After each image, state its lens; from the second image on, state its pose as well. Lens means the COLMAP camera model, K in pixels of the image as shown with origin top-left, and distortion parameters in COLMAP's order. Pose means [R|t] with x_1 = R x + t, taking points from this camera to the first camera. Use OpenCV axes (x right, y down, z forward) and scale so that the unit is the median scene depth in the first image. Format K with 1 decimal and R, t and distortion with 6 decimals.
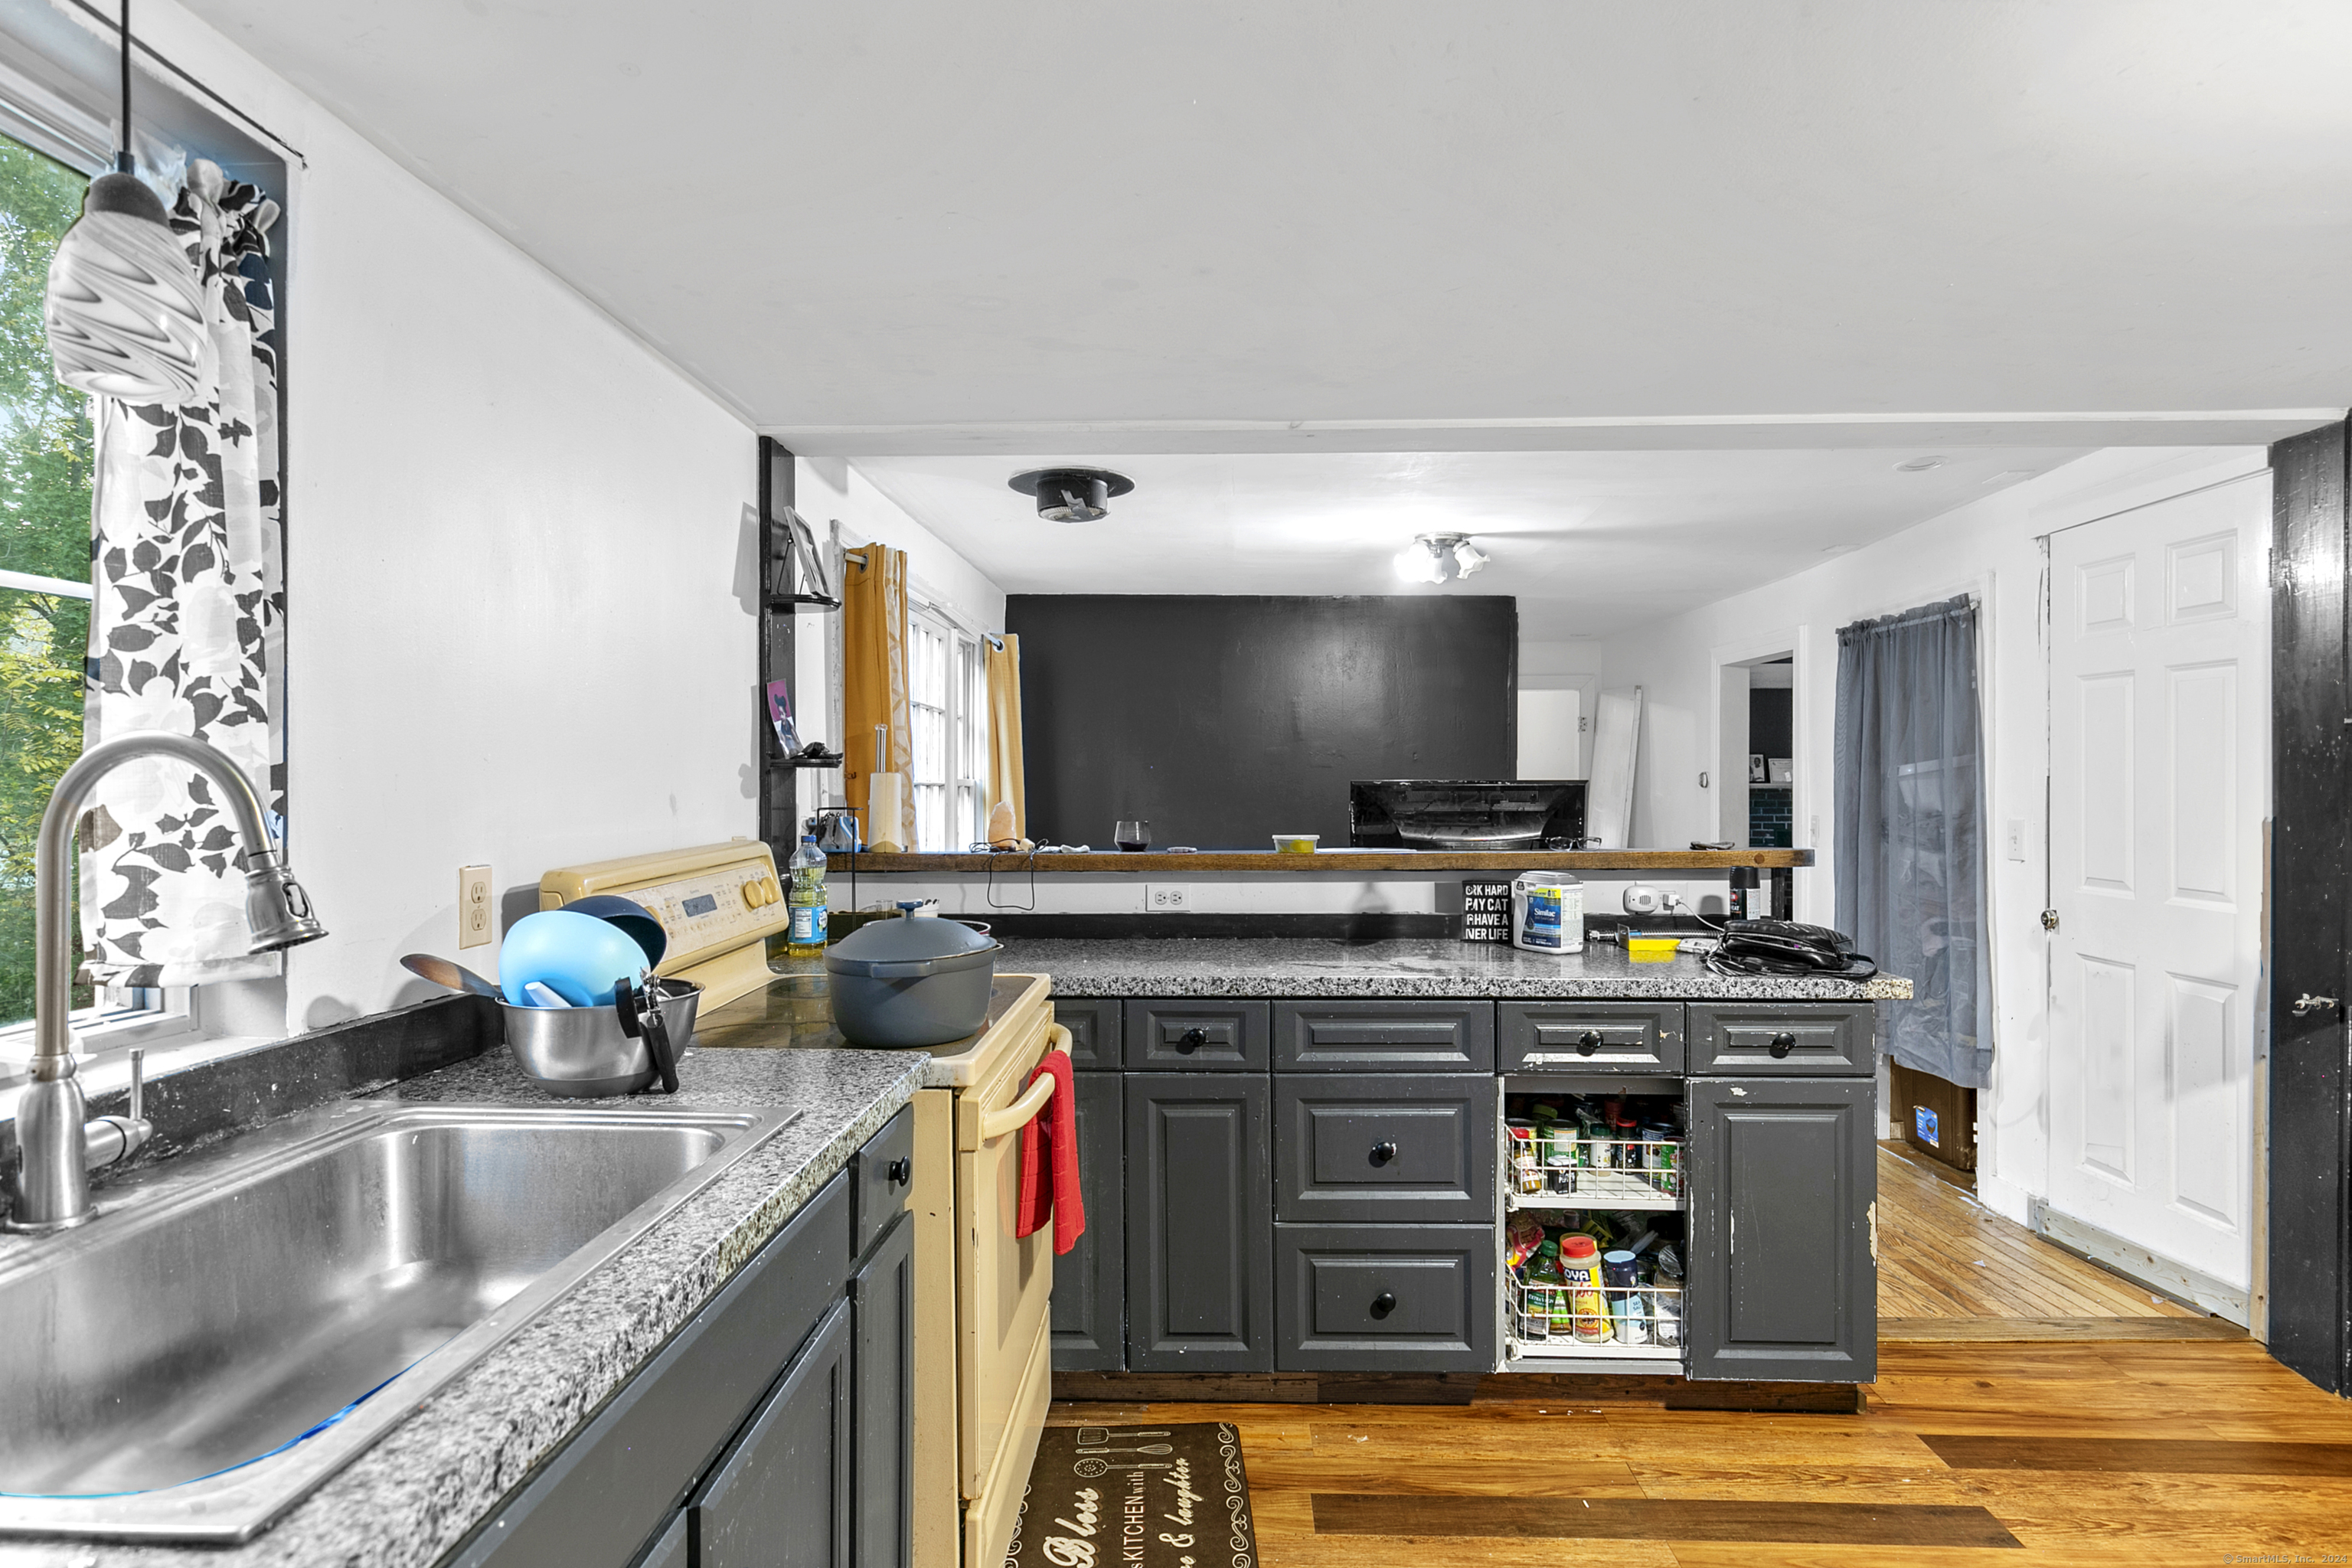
lens RADIAL K [[1255.3, 0, 1185.5], [0, 1255.3, 786.0], [0, 0, 1]] dist [0.000293, 0.000658]
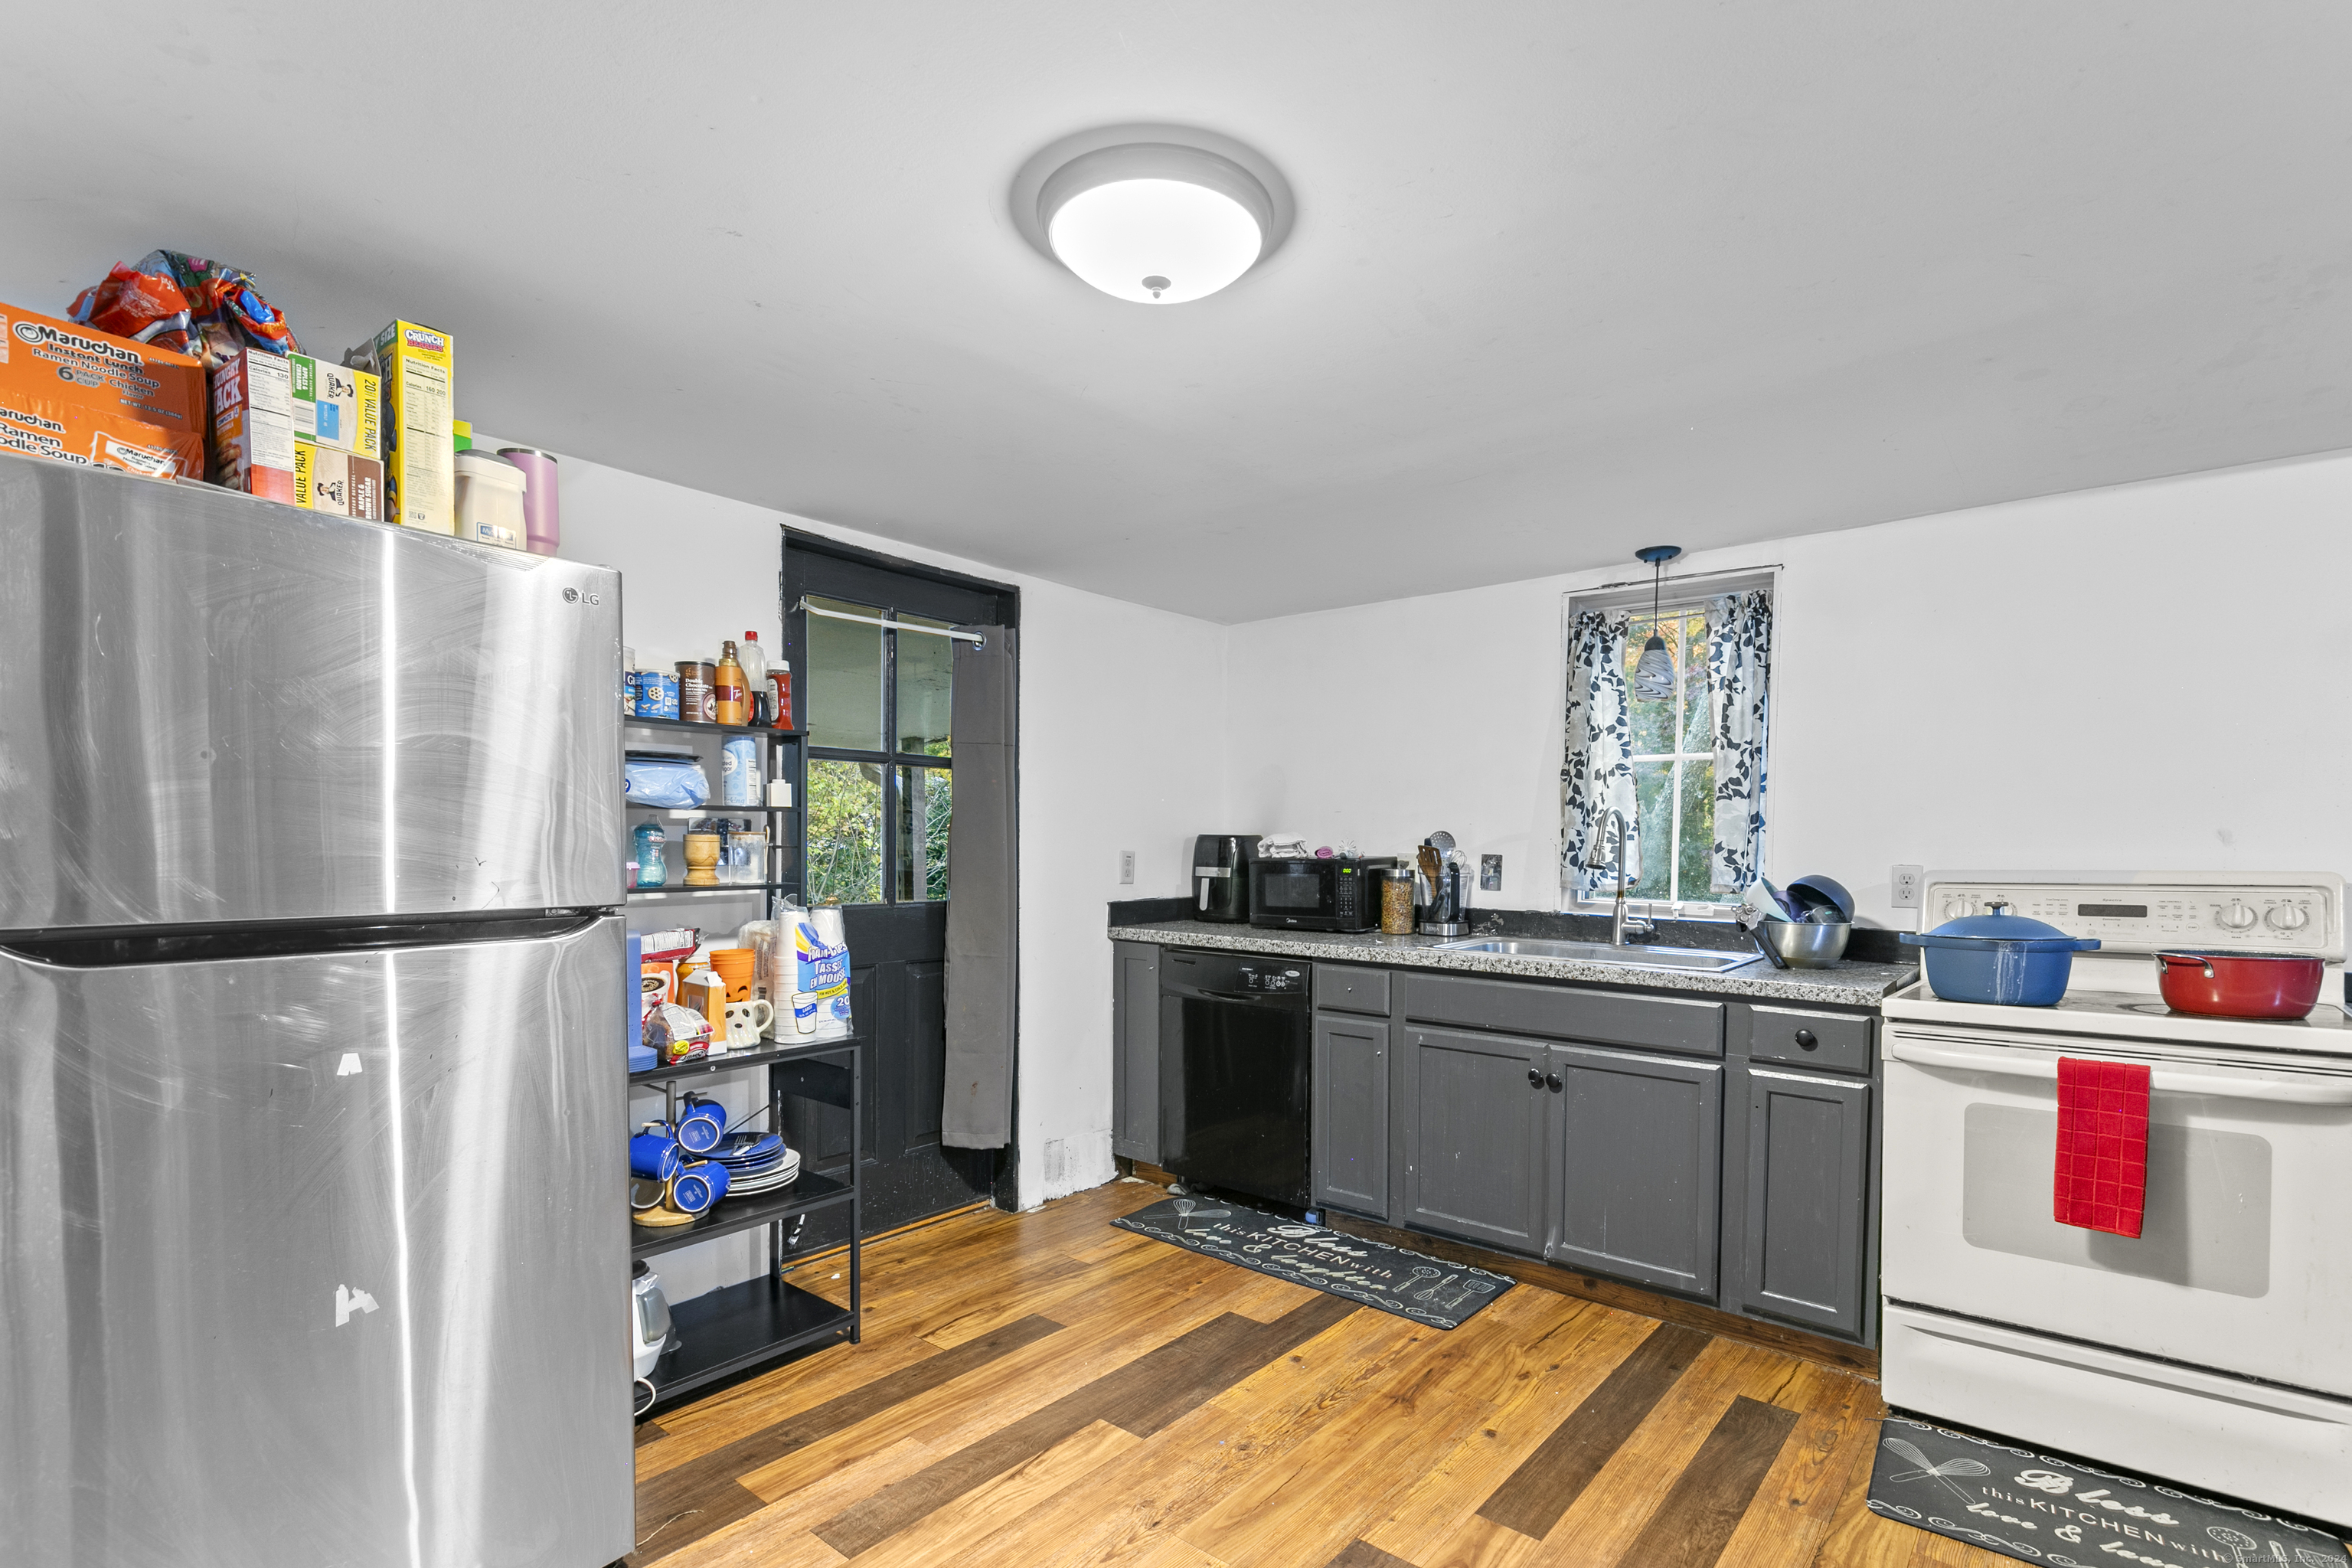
lens RADIAL K [[1108.2, 0, 1197.3], [0, 1108.2, 878.0], [0, 0, 1]] dist [0.009283, -0.001299]
pose [[-0.610709, 0.017565, -0.791661, 0.973300], [-0.012398, 0.999419, 0.031739, 0.029871], [0.791758, 0.029198, -0.610136, 0.817250]]
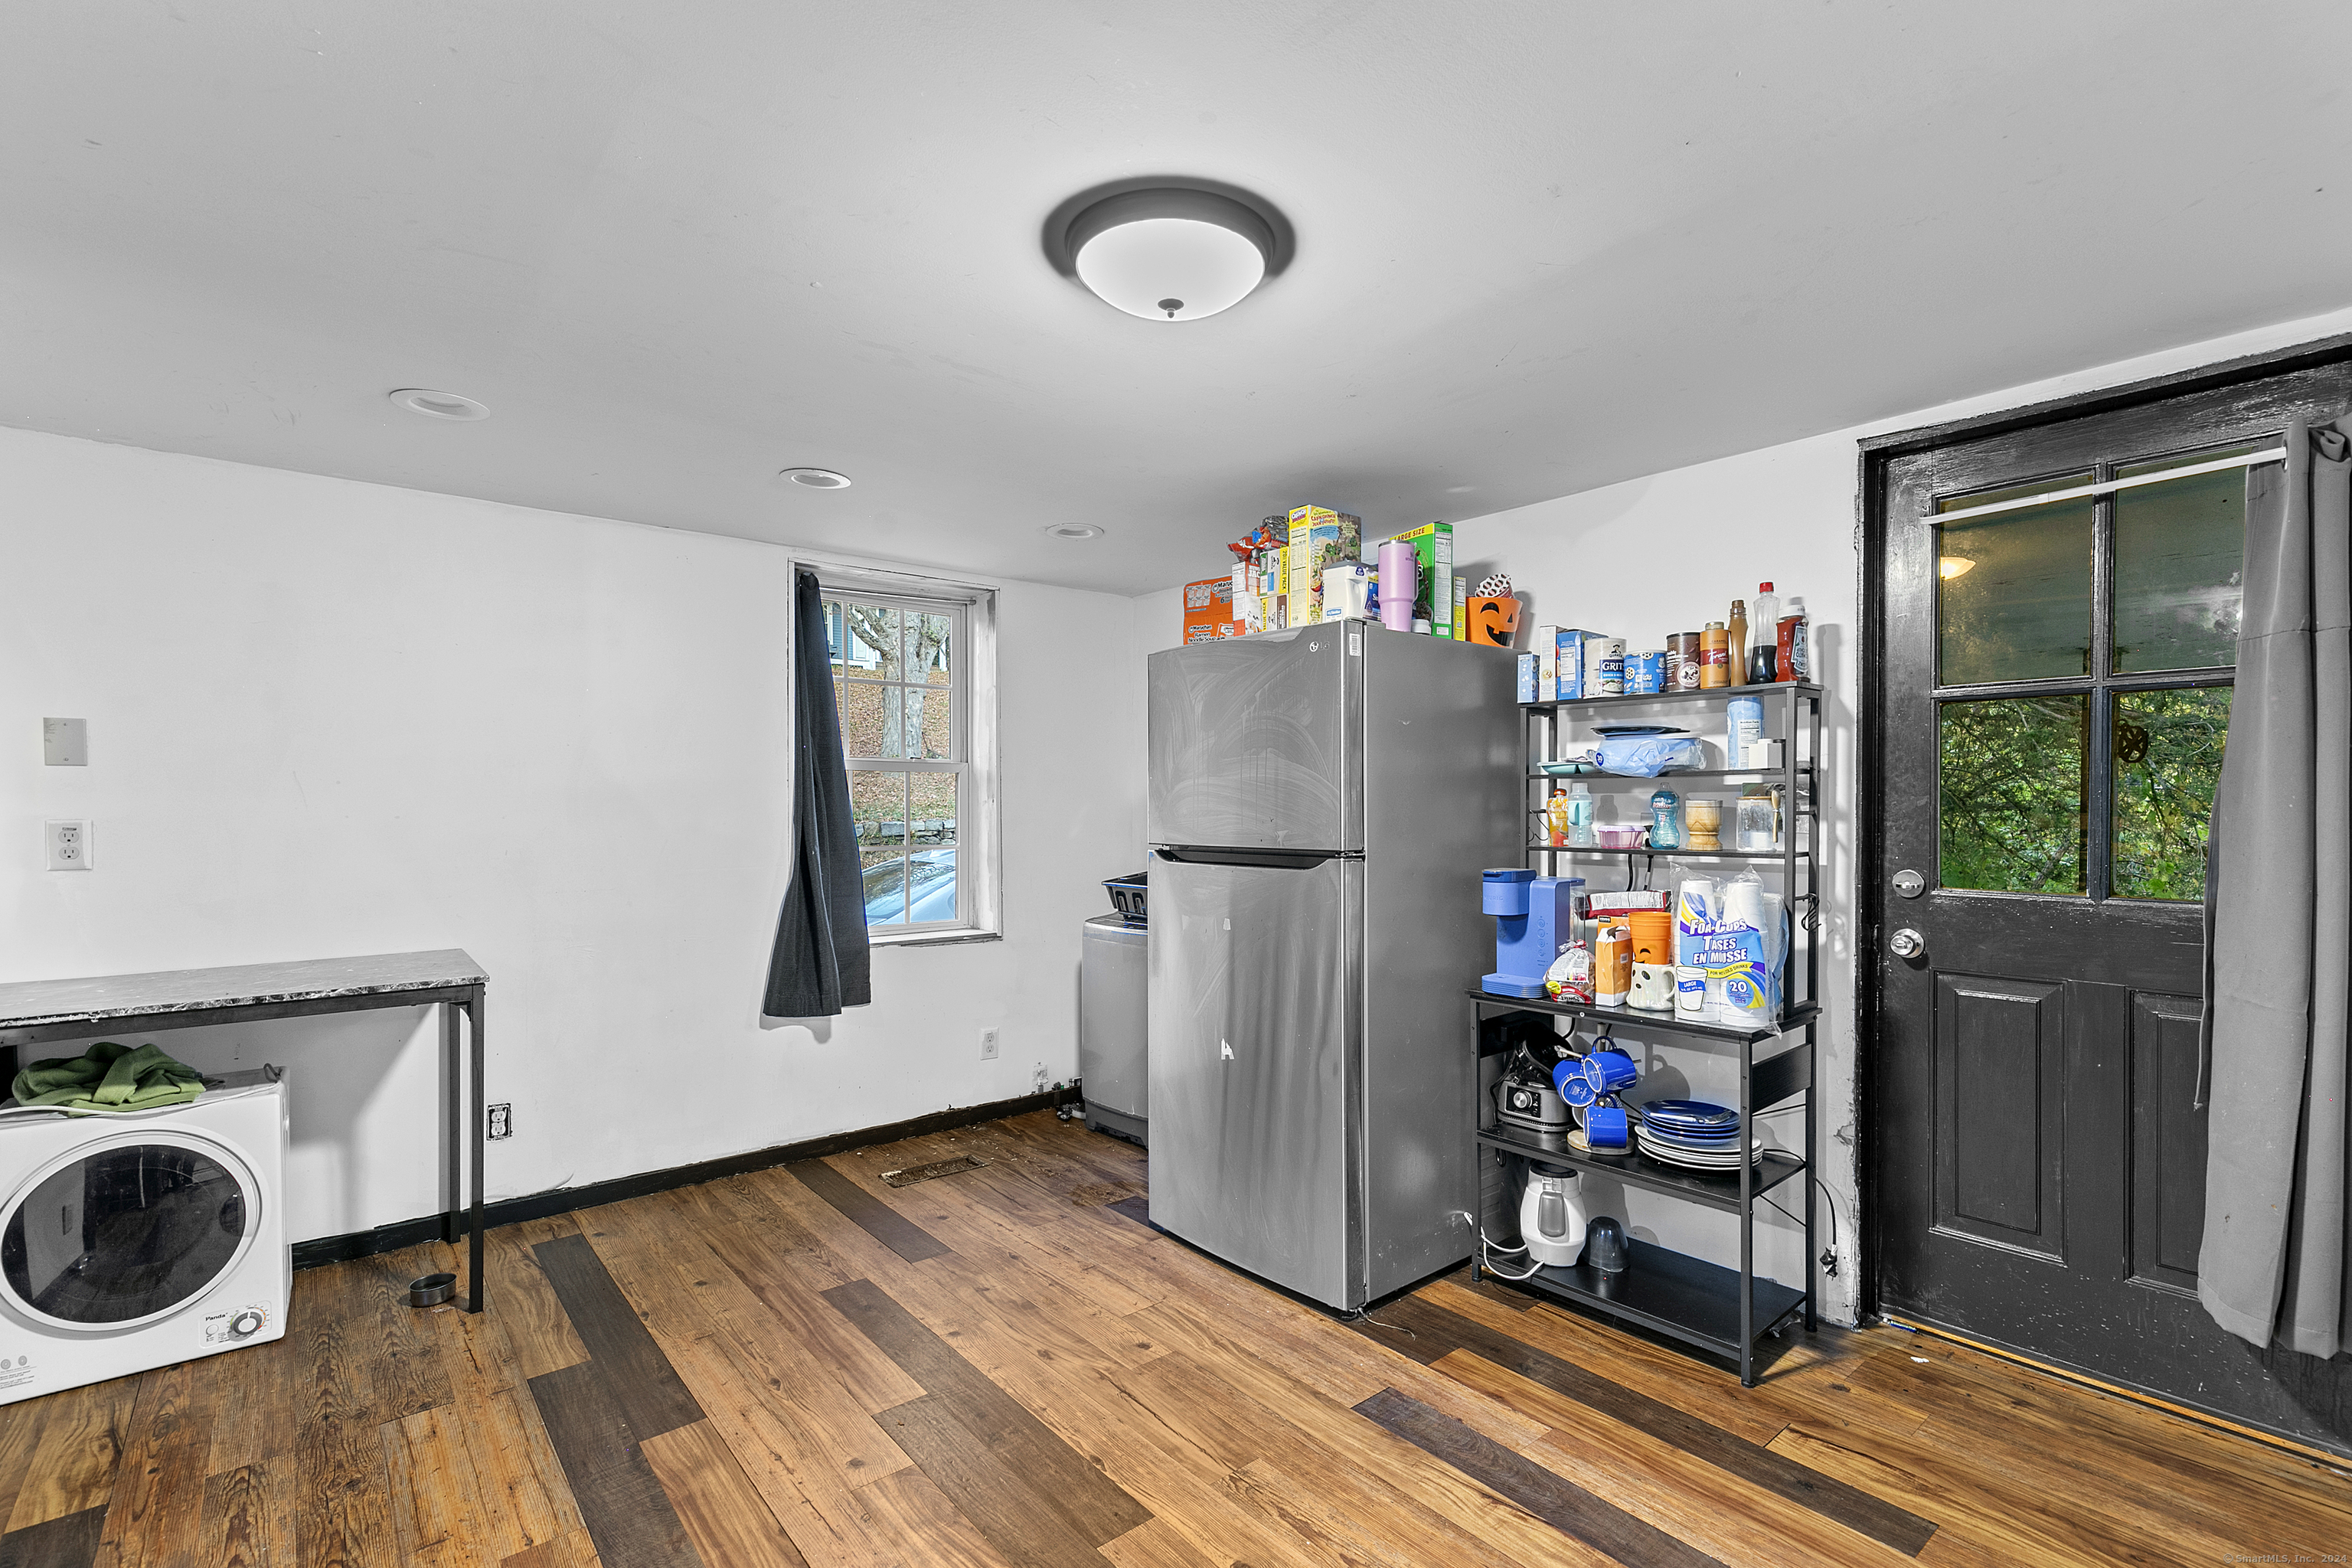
lens RADIAL K [[1058.6, 0, 1184.6], [0, 1058.6, 818.3], [0, 0, 1]] dist [0.009788, -0.003126]
pose [[-0.667001, -0.011184, 0.744973, 0.007375], [0.001568, 0.999864, 0.016414, 0.027769], [-0.745055, 0.012117, -0.666893, 0.849842]]
